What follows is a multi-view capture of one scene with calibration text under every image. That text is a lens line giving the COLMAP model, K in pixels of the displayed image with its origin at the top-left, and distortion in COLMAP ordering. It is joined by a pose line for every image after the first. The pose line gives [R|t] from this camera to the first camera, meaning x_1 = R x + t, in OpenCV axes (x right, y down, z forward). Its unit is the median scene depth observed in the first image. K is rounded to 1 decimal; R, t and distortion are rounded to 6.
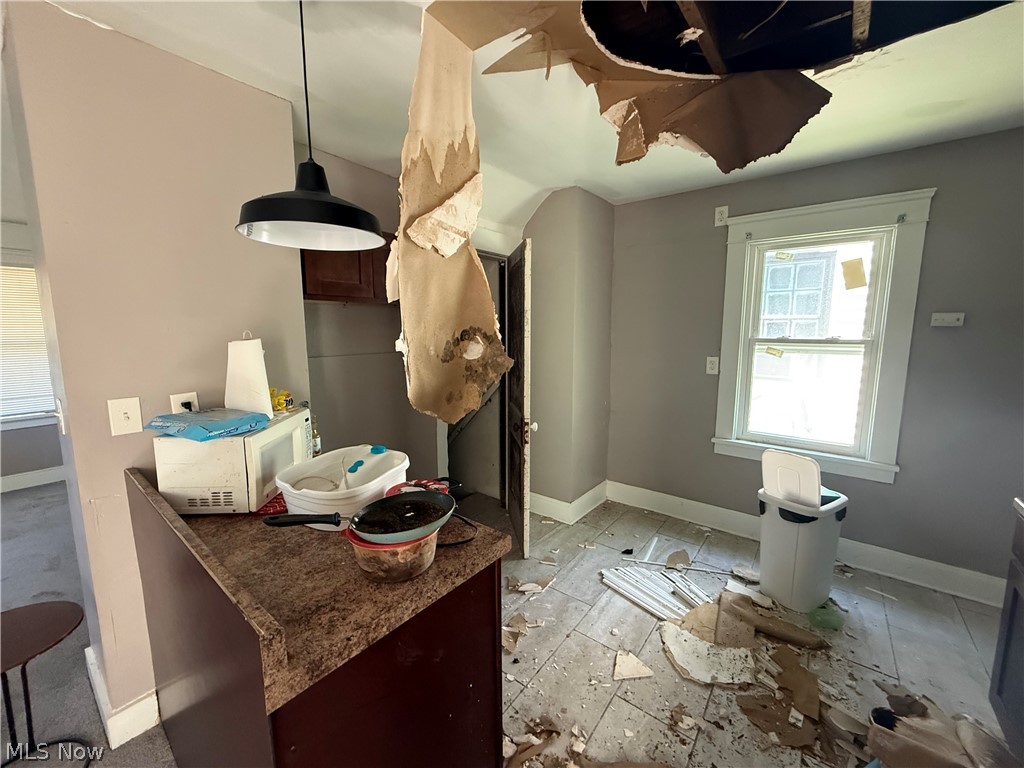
lens RADIAL K [[409.5, 0, 510.9], [0, 409.5, 383.1], [0, 0, 1]] dist [0.000751, -0.000055]
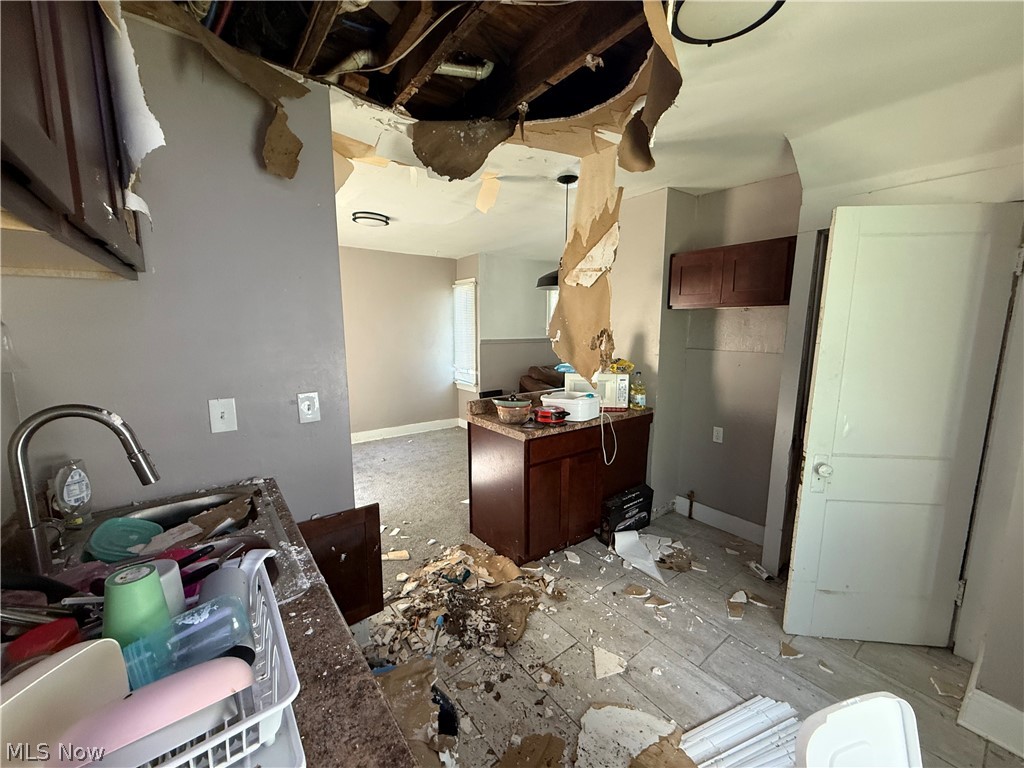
lens RADIAL K [[409.5, 0, 510.9], [0, 409.5, 383.1], [0, 0, 1]] dist [0.000751, -0.000055]
pose [[-0.254049, 0.142449, -0.956644, 1.268254], [-0.129608, 0.975160, 0.179626, -0.146292], [0.958468, 0.169622, -0.229276, 0.914205]]
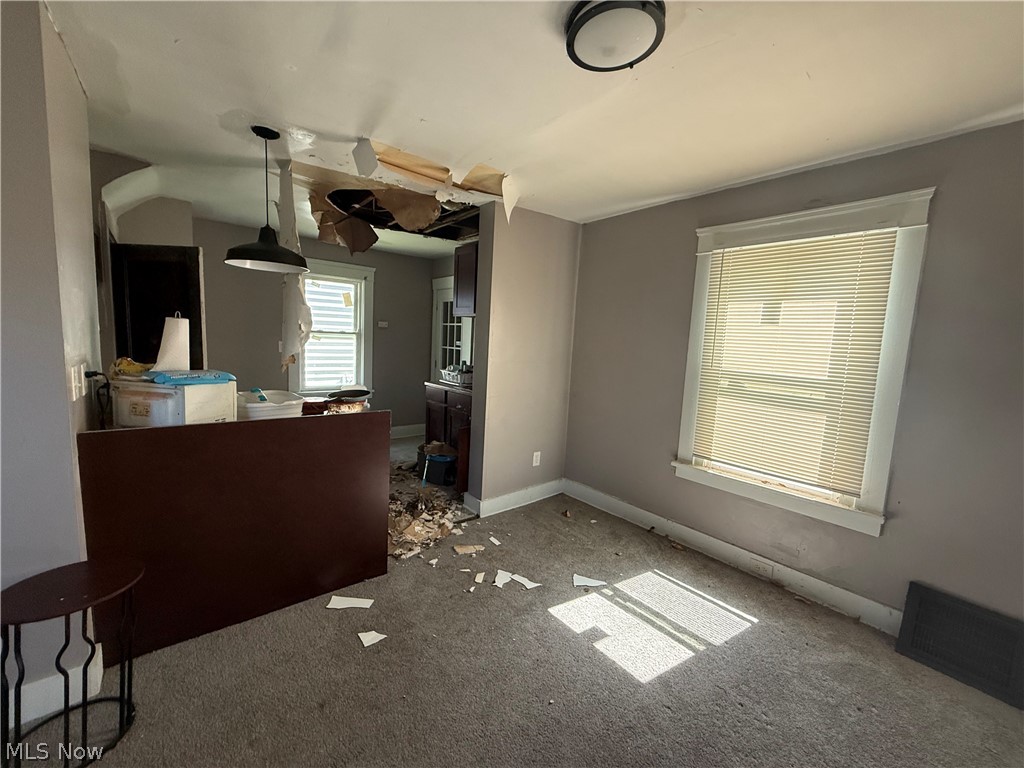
lens RADIAL K [[409.5, 0, 510.9], [0, 409.5, 383.1], [0, 0, 1]] dist [0.000751, -0.000055]
pose [[0.211446, -0.094852, 0.972776, -1.439030], [0.079963, 0.993622, 0.079504, 0.068547], [-0.974113, 0.060976, 0.217682, -0.291000]]
